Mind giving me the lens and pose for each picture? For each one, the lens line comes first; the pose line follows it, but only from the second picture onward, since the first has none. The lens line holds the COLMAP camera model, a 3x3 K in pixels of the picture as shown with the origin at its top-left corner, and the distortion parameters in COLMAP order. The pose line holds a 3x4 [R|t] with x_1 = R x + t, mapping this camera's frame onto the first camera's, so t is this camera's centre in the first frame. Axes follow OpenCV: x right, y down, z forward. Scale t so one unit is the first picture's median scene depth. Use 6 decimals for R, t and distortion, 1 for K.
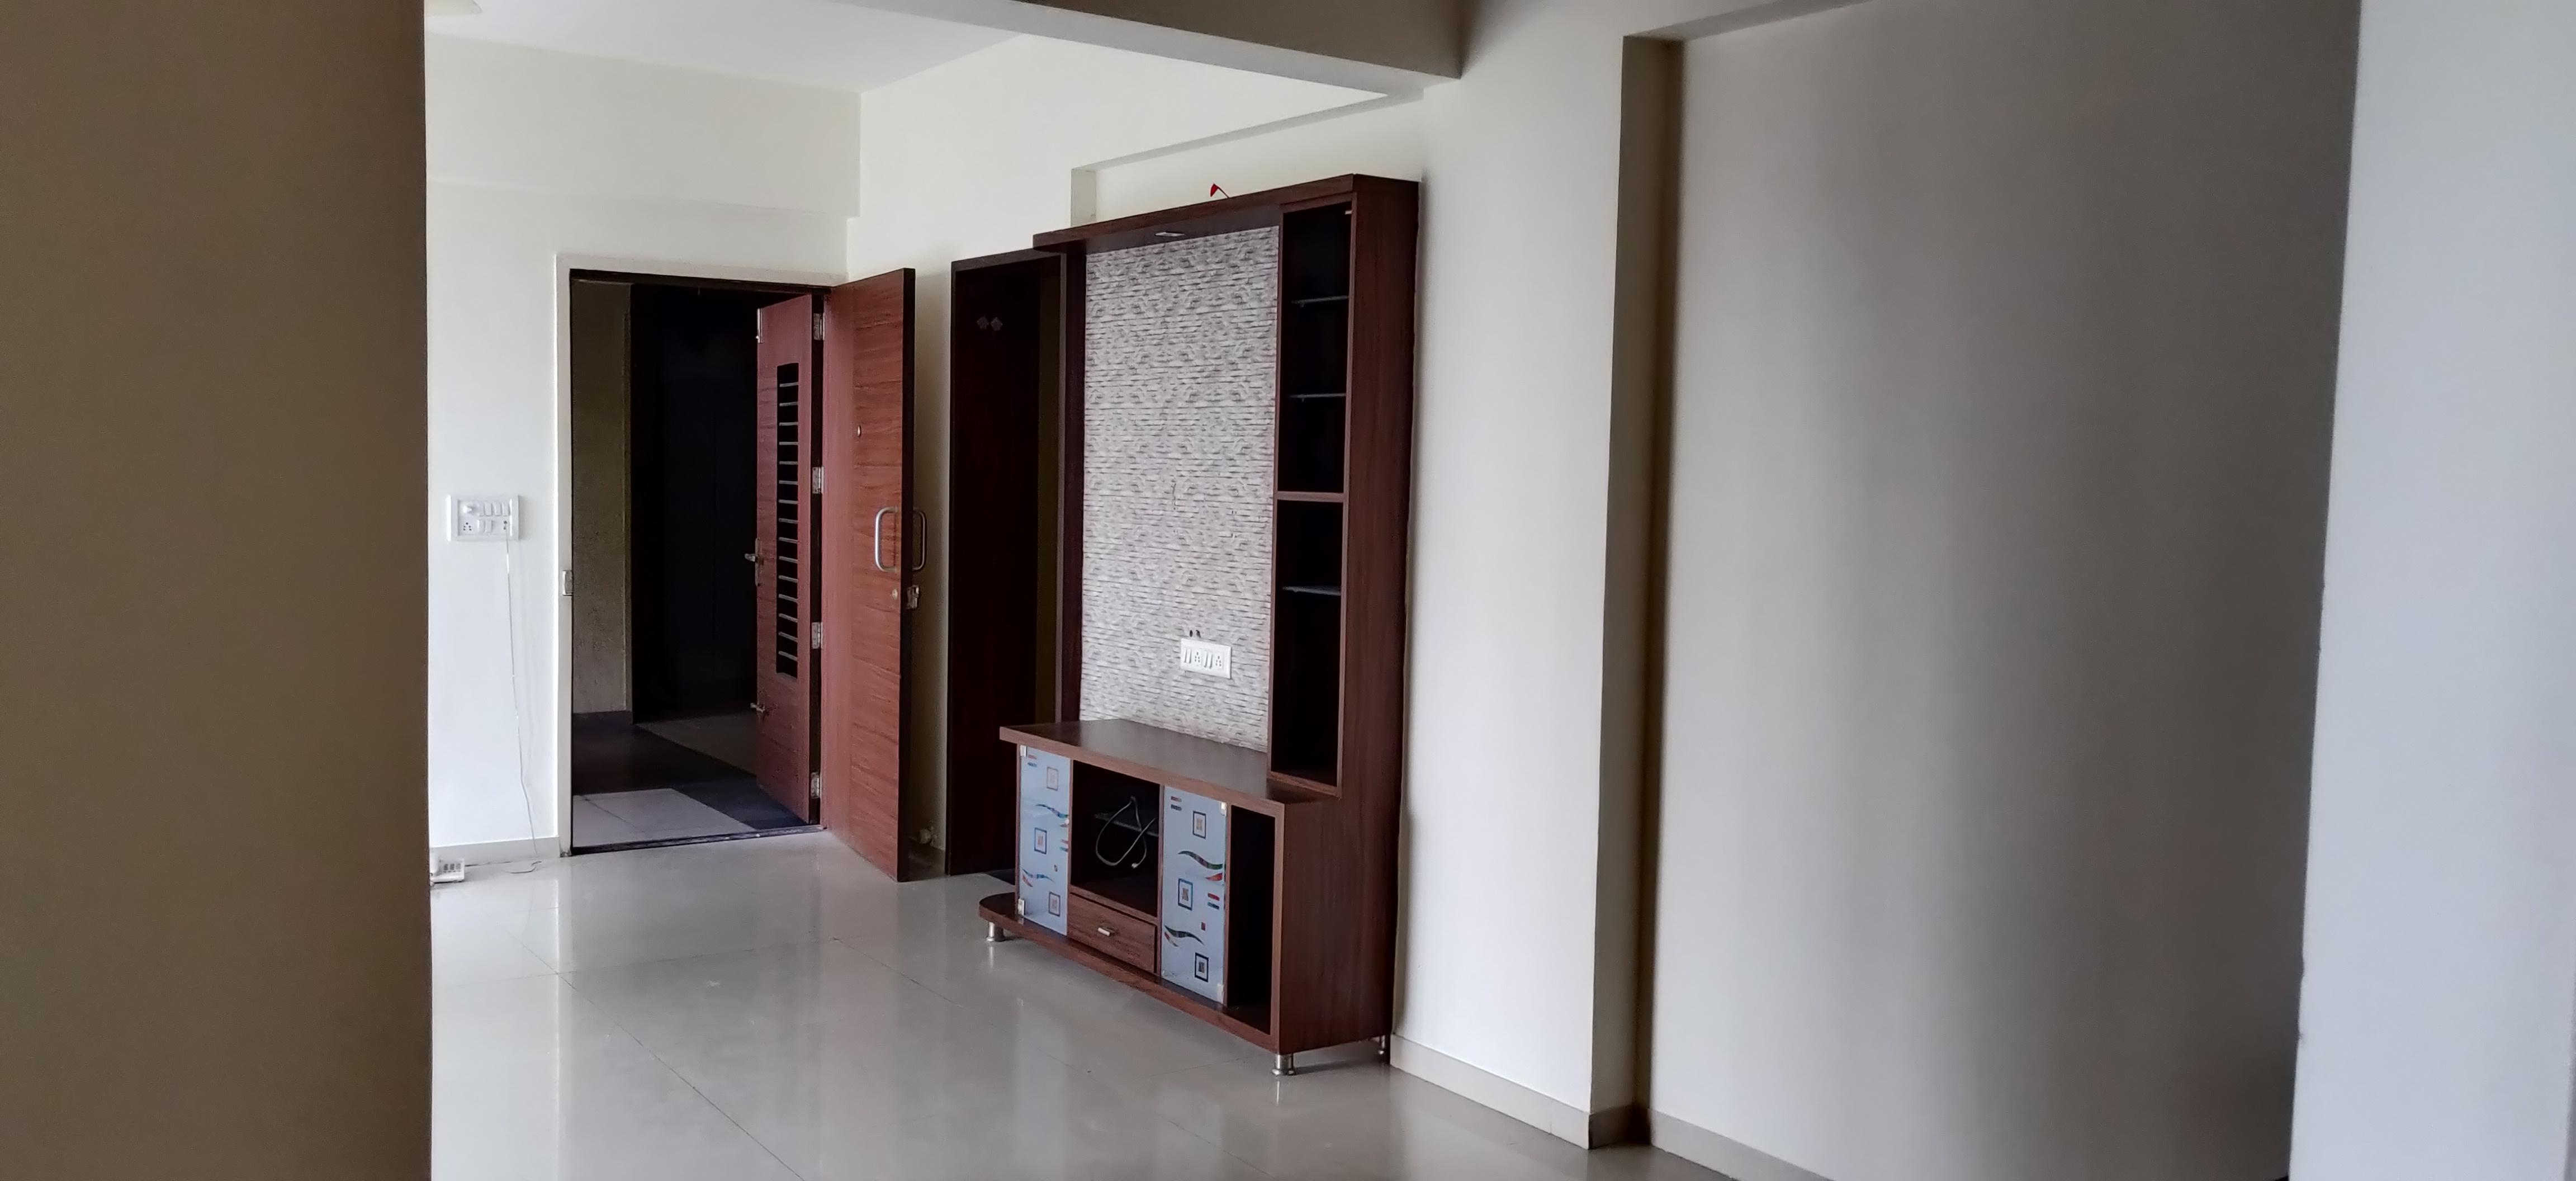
lens RADIAL K [[1979.2, 0, 1289.2], [0, 1979.2, 602.2], [0, 0, 1]] dist [-0.009795, -0.002893]
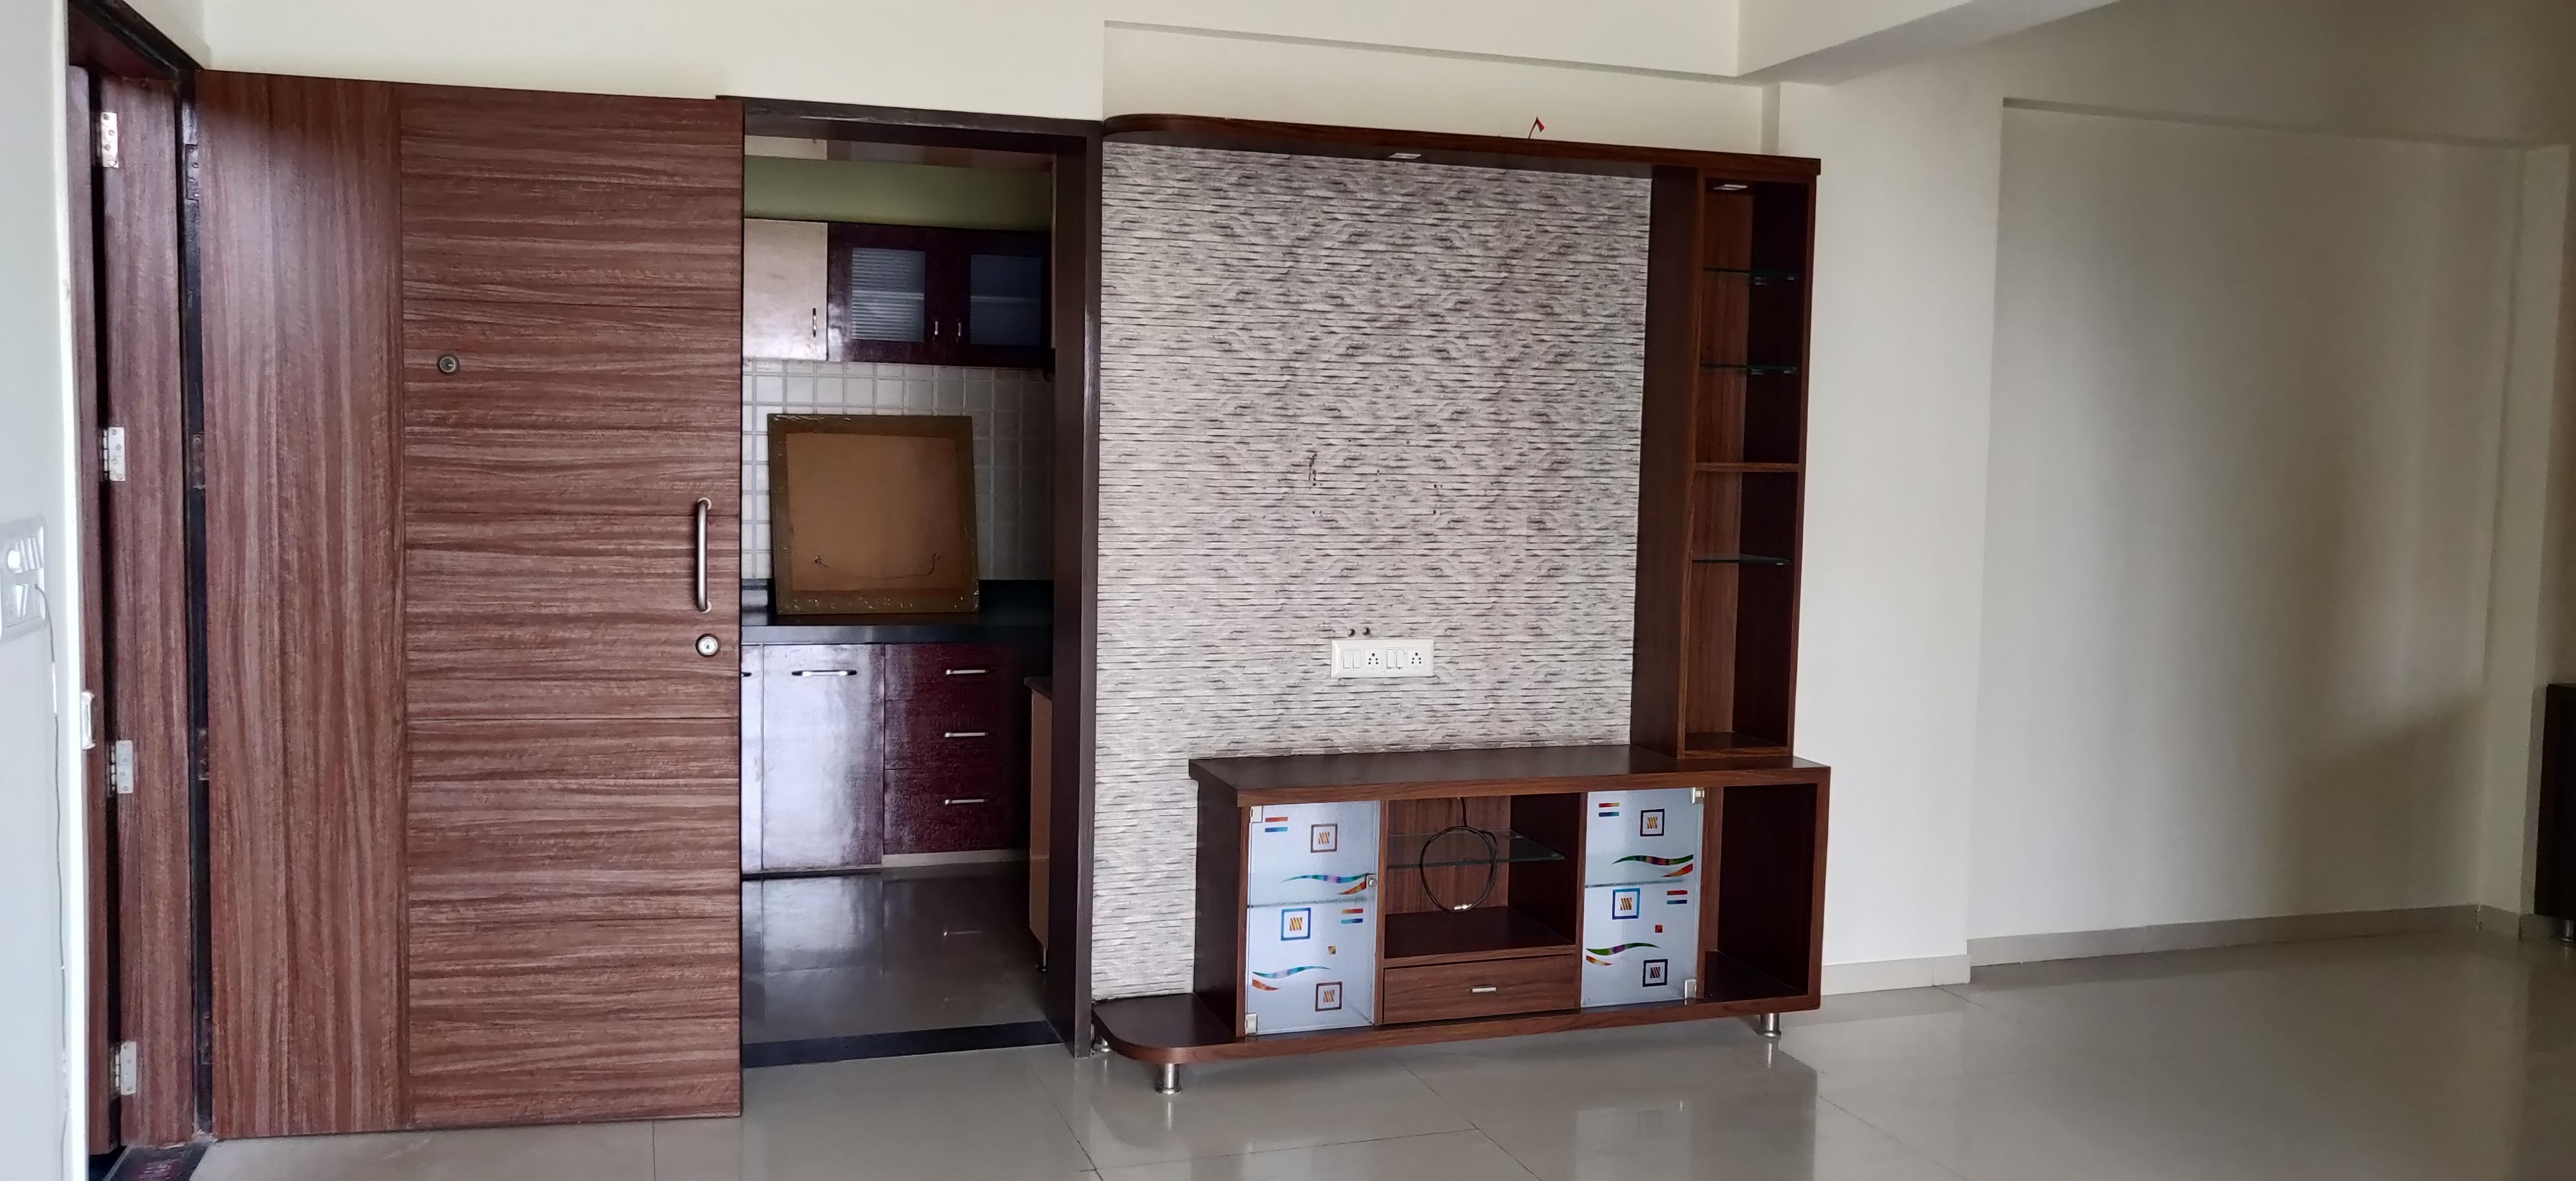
lens RADIAL K [[1979.2, 0, 1289.1], [0, 1979.2, 575.1], [0, 0, 1]] dist [-0.009795, -0.002893]
pose [[0.276373, -0.085534, 0.957237, -0.870135], [0.053270, 0.995864, 0.073605, -0.072744], [-0.959573, 0.030649, 0.279786, 0.803289]]
